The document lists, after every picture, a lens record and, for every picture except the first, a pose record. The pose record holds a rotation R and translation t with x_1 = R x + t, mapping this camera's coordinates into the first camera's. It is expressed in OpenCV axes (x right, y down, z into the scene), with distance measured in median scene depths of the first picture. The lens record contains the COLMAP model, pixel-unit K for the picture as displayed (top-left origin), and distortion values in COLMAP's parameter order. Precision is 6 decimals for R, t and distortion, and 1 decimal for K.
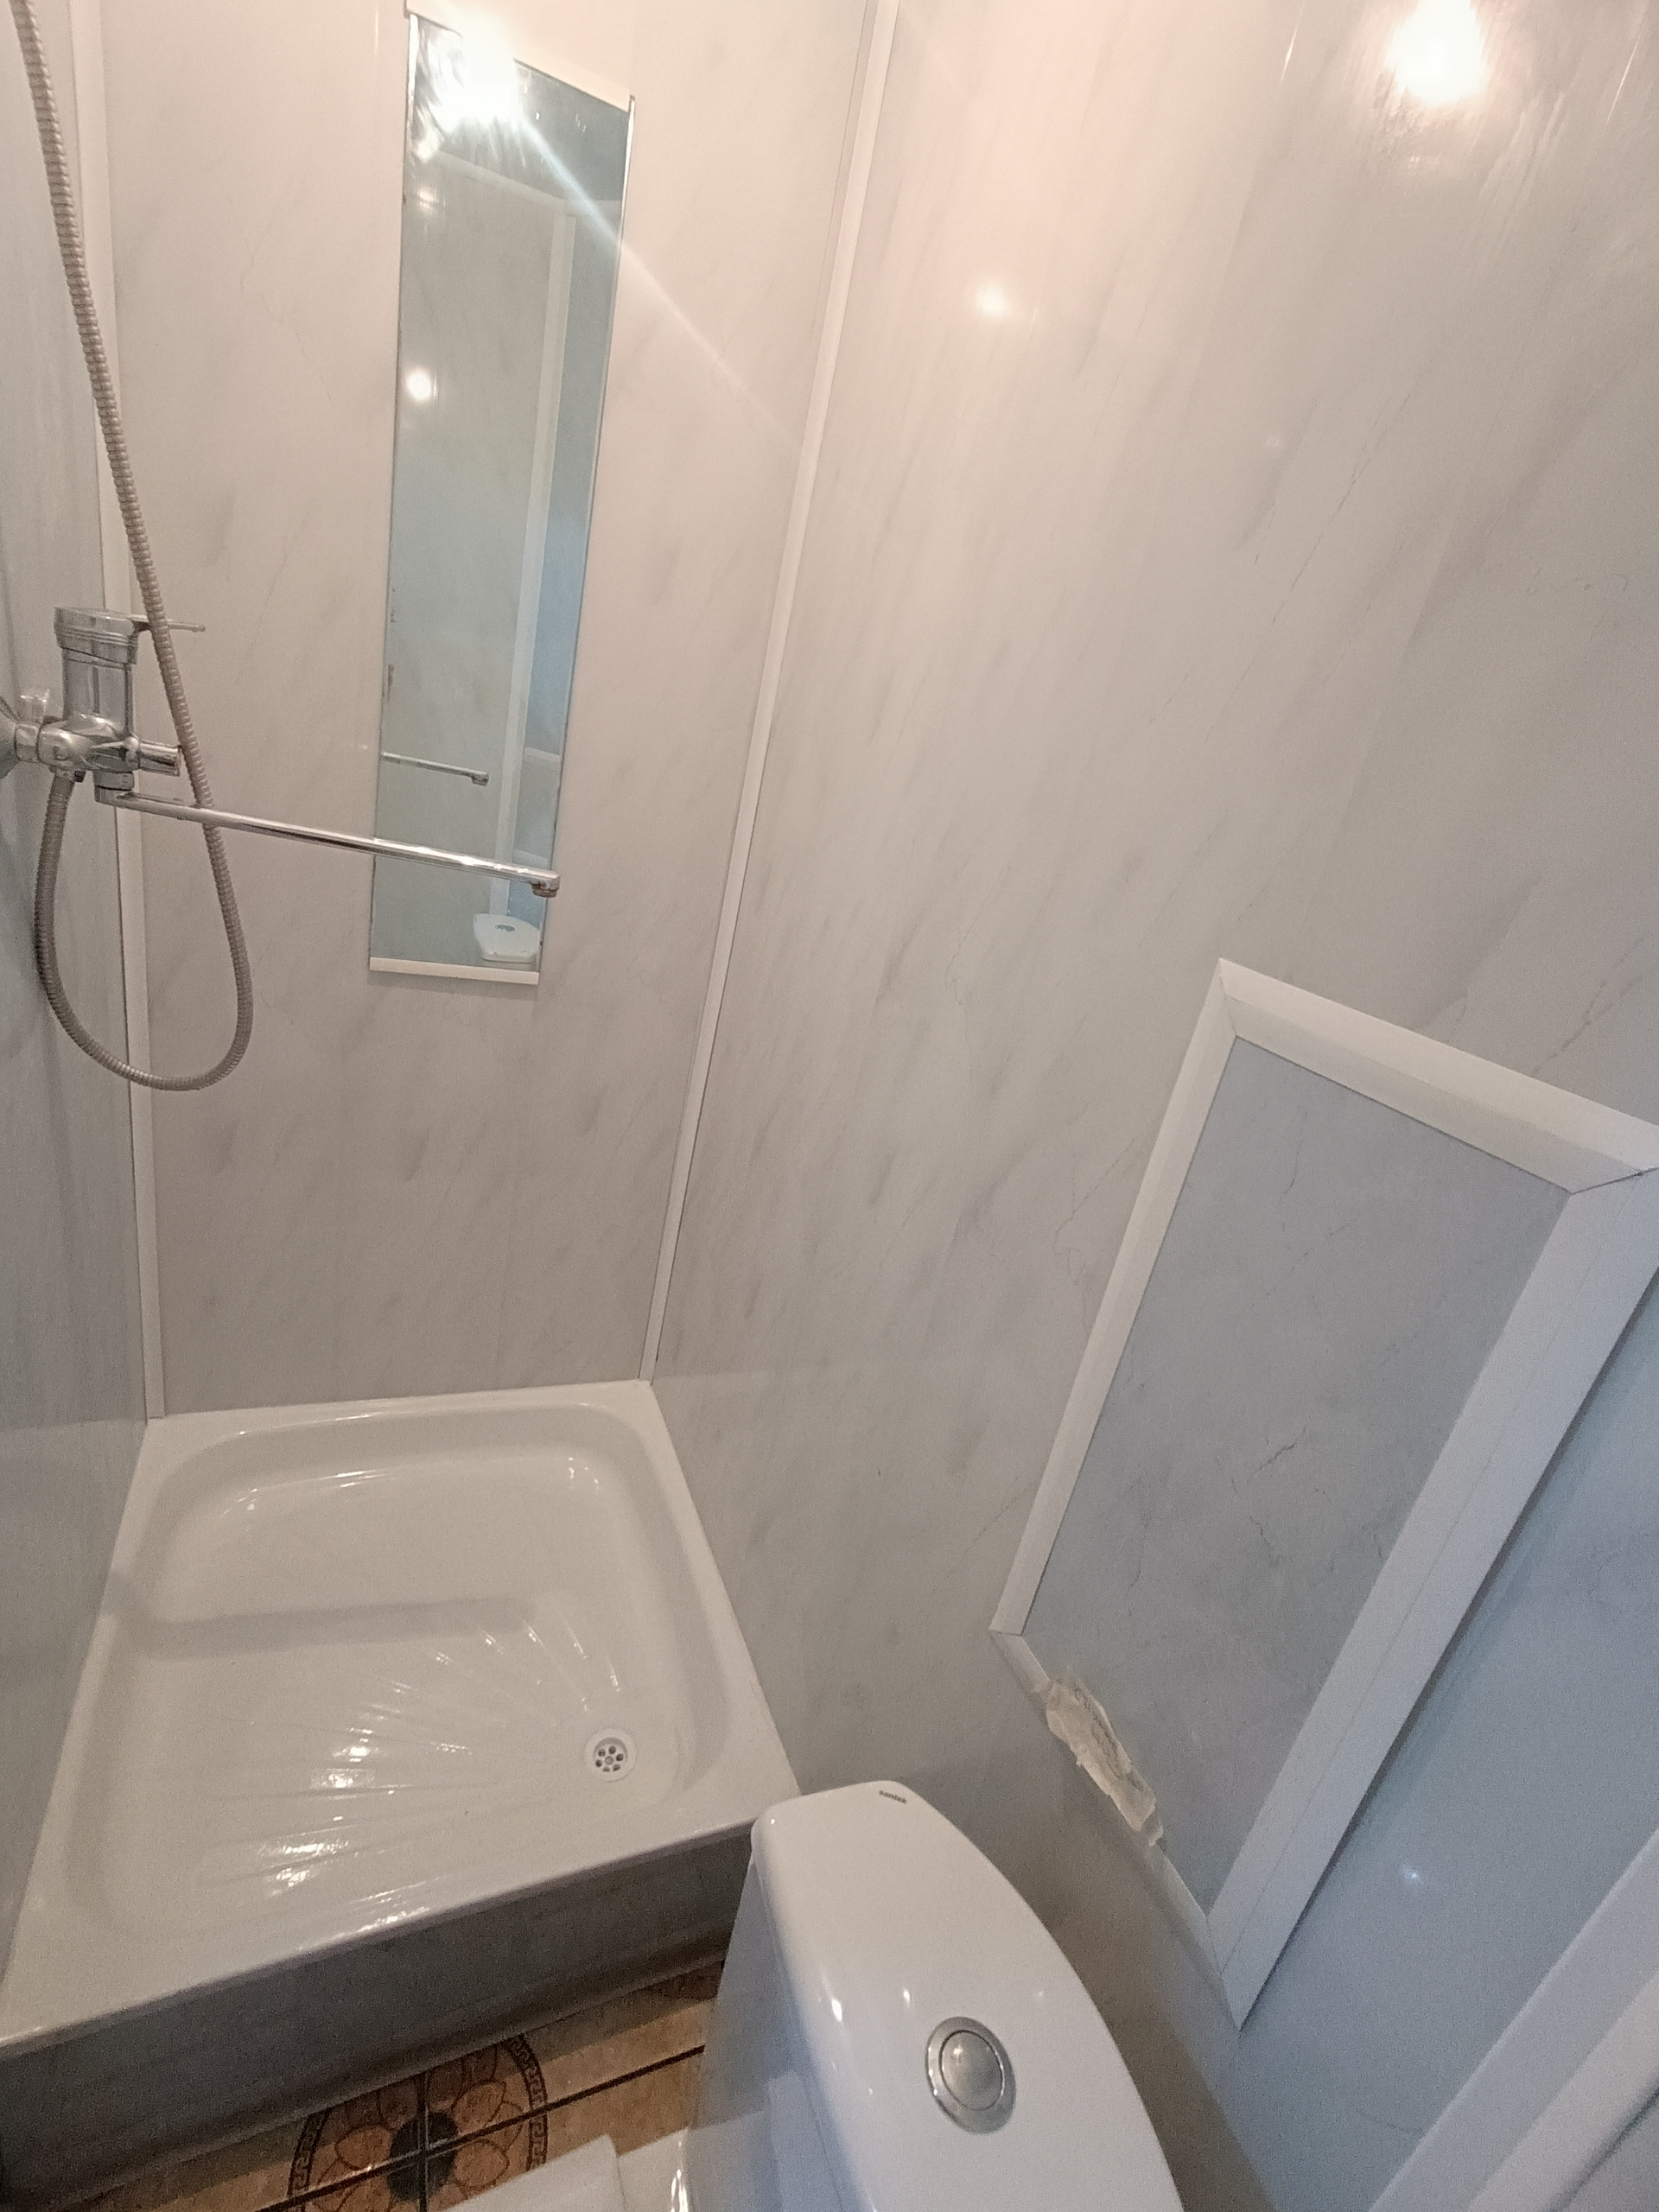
lens RADIAL K [[1007.0, 0, 823.3], [0, 1007.0, 1108.6], [0, 0, 1]] dist [-0.030704, 0.020742]
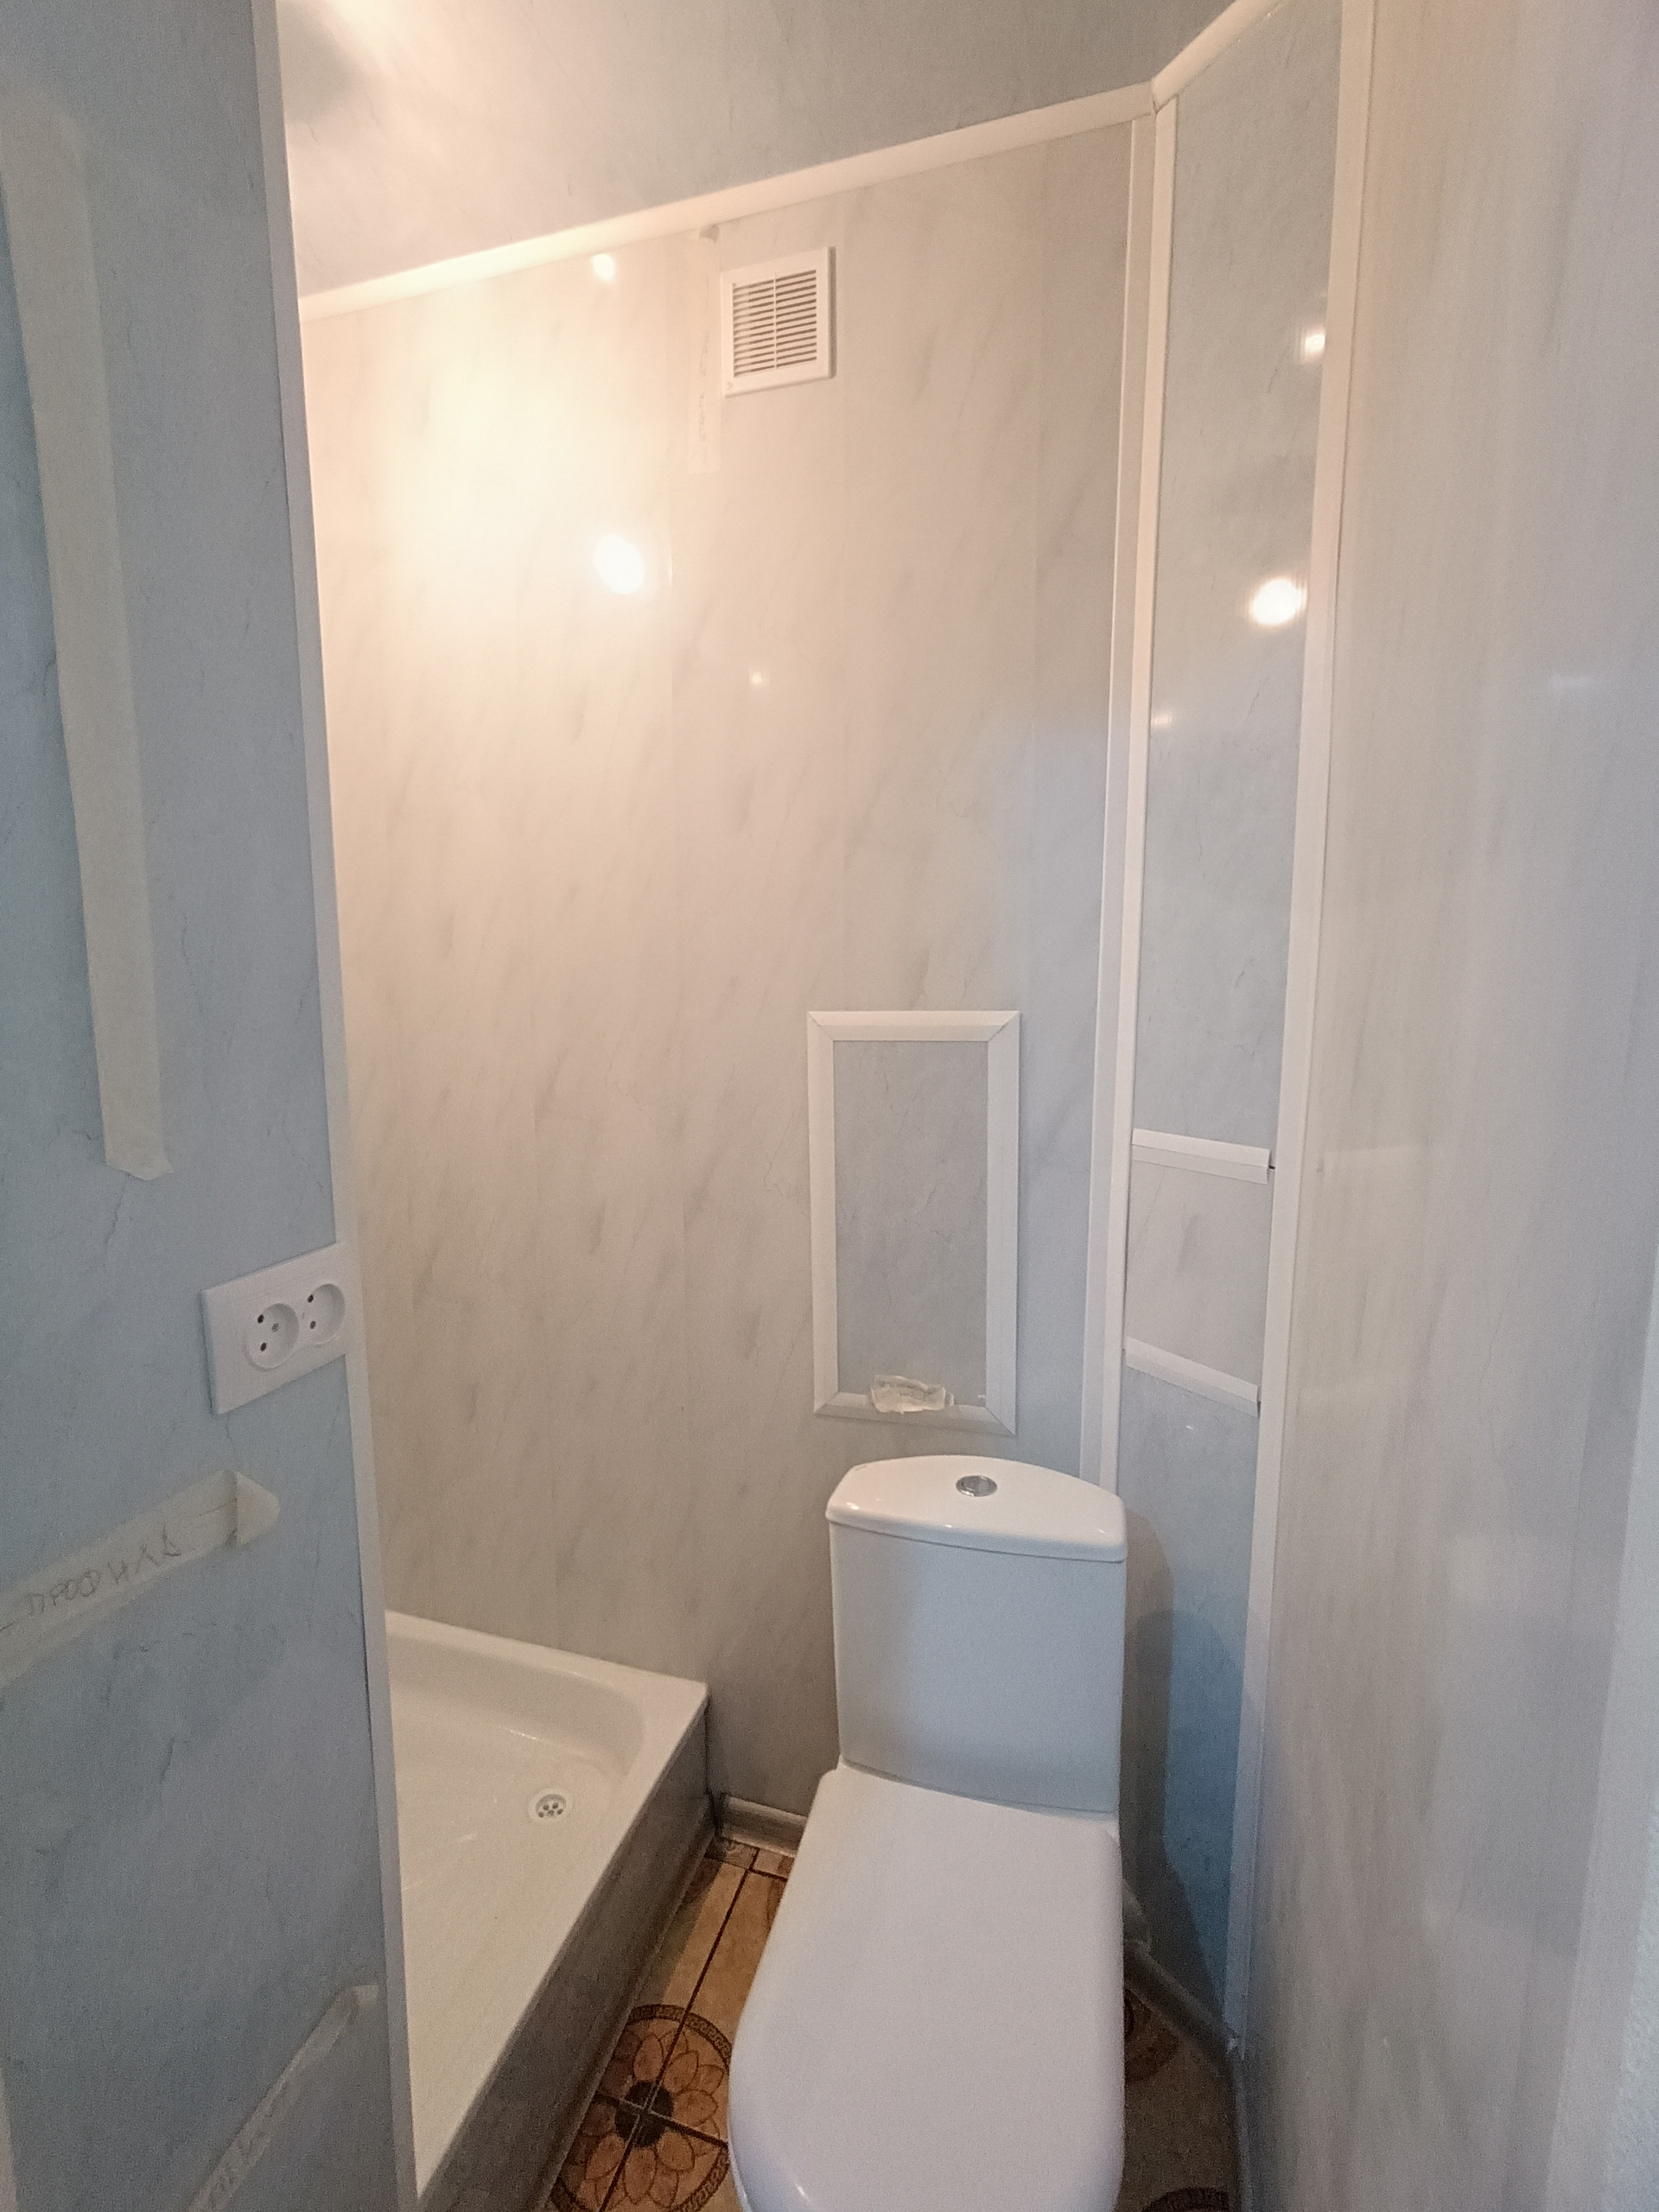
lens RADIAL K [[1007.0, 0, 823.3], [0, 1007.0, 1108.6], [0, 0, 1]] dist [-0.030704, 0.020742]
pose [[0.623823, -0.327227, 0.709766, -0.782982], [0.405559, 0.911830, 0.063933, -0.055837], [-0.668107, 0.247969, 0.701530, -0.318838]]
